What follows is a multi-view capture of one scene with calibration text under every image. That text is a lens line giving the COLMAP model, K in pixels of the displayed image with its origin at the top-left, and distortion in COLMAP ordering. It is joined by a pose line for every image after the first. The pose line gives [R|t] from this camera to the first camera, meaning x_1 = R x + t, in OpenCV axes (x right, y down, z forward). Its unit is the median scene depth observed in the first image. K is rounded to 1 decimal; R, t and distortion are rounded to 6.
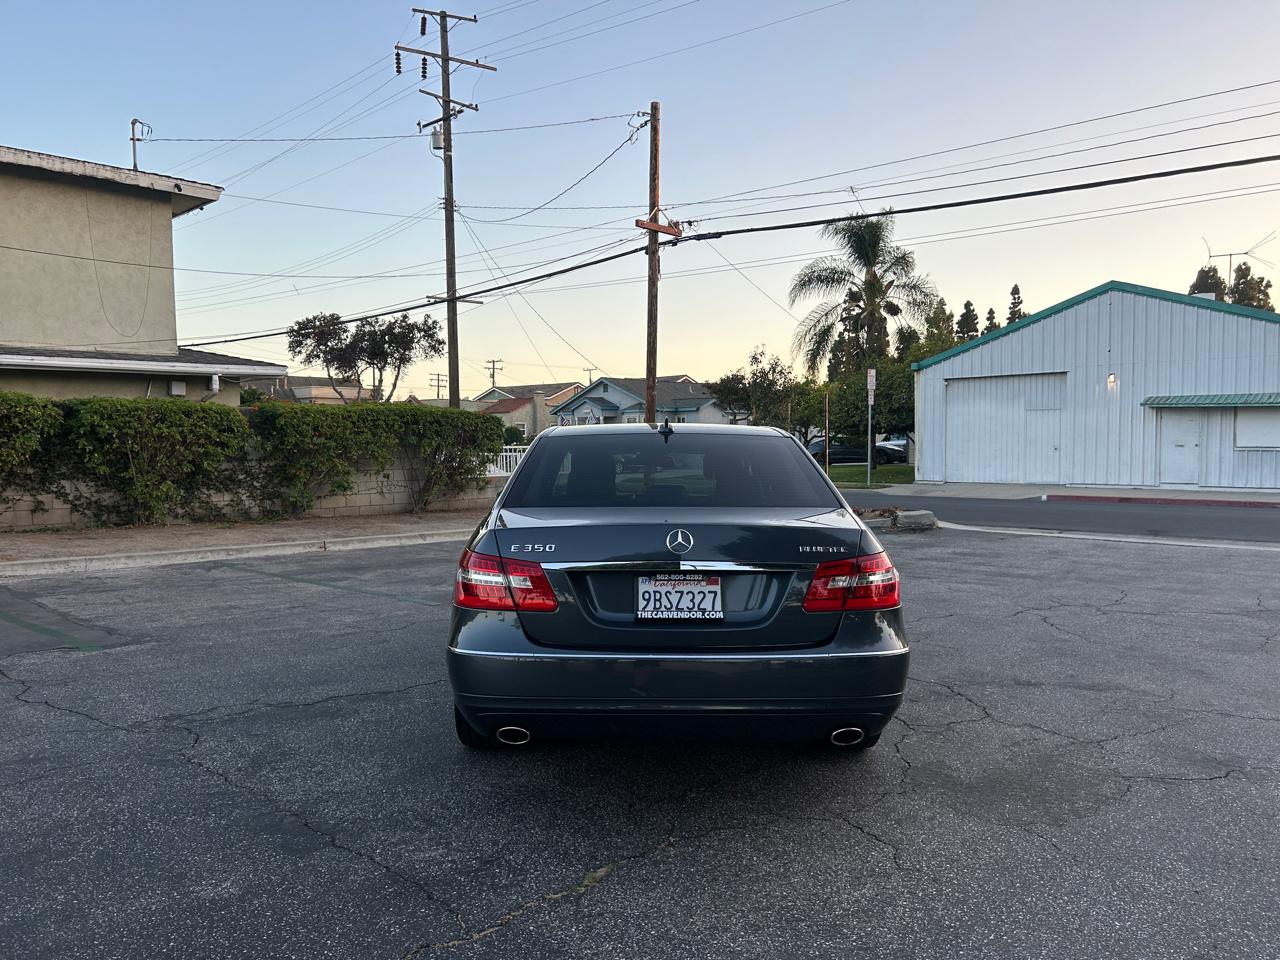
lens RADIAL K [[958.8, 0, 632.6], [0, 958.8, 489.8], [0, 0, 1]] dist [0.057197, -0.063898]
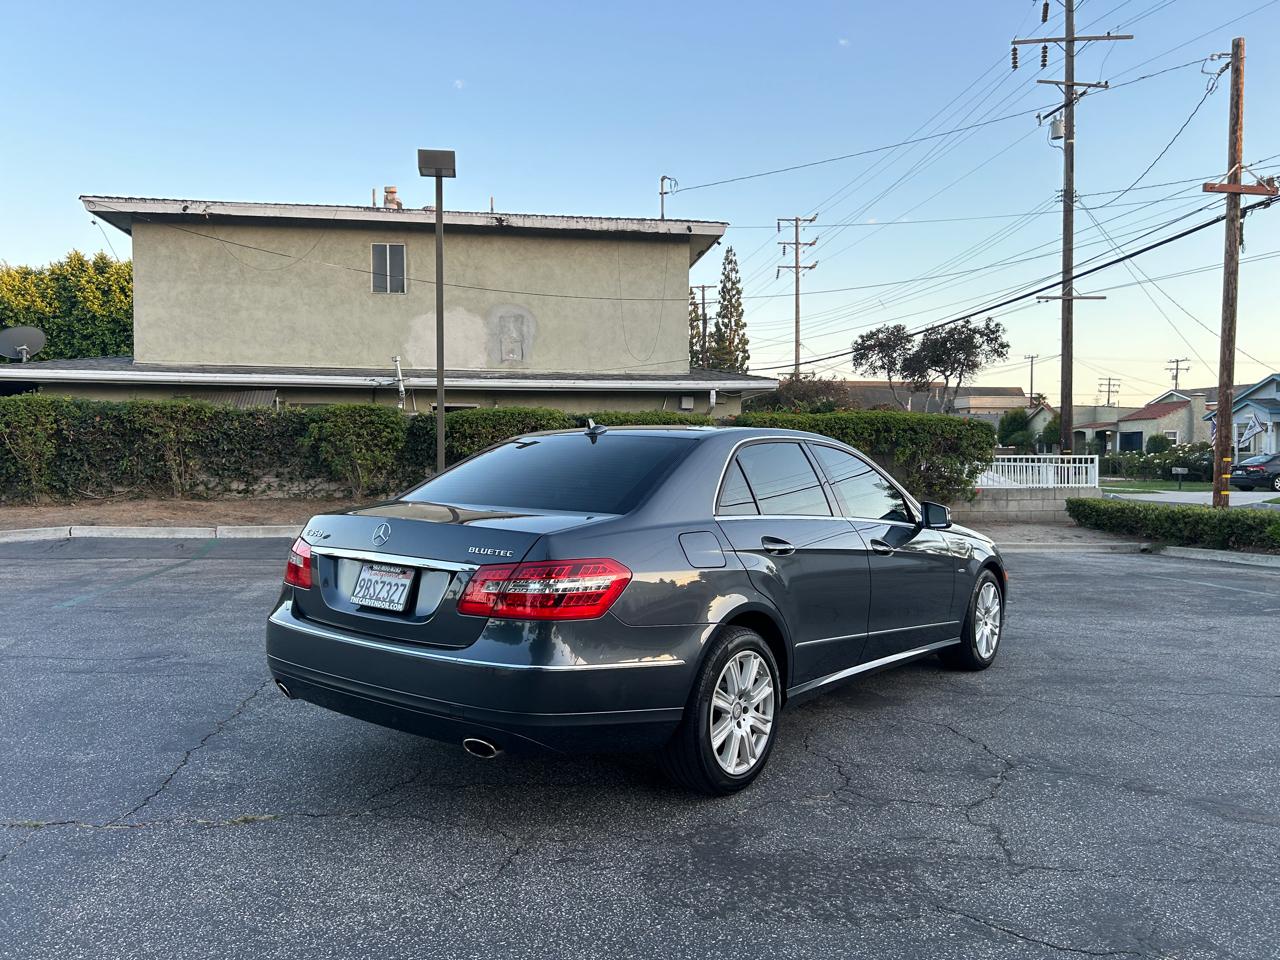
lens RADIAL K [[958.8, 0, 635.6], [0, 958.8, 475.0], [0, 0, 1]] dist [0.057197, -0.063898]
pose [[0.781430, 0.023971, -0.623532, 0.145151], [-0.039999, 0.999131, -0.011717, -0.001800], [0.622709, 0.034096, 0.781710, 0.051951]]
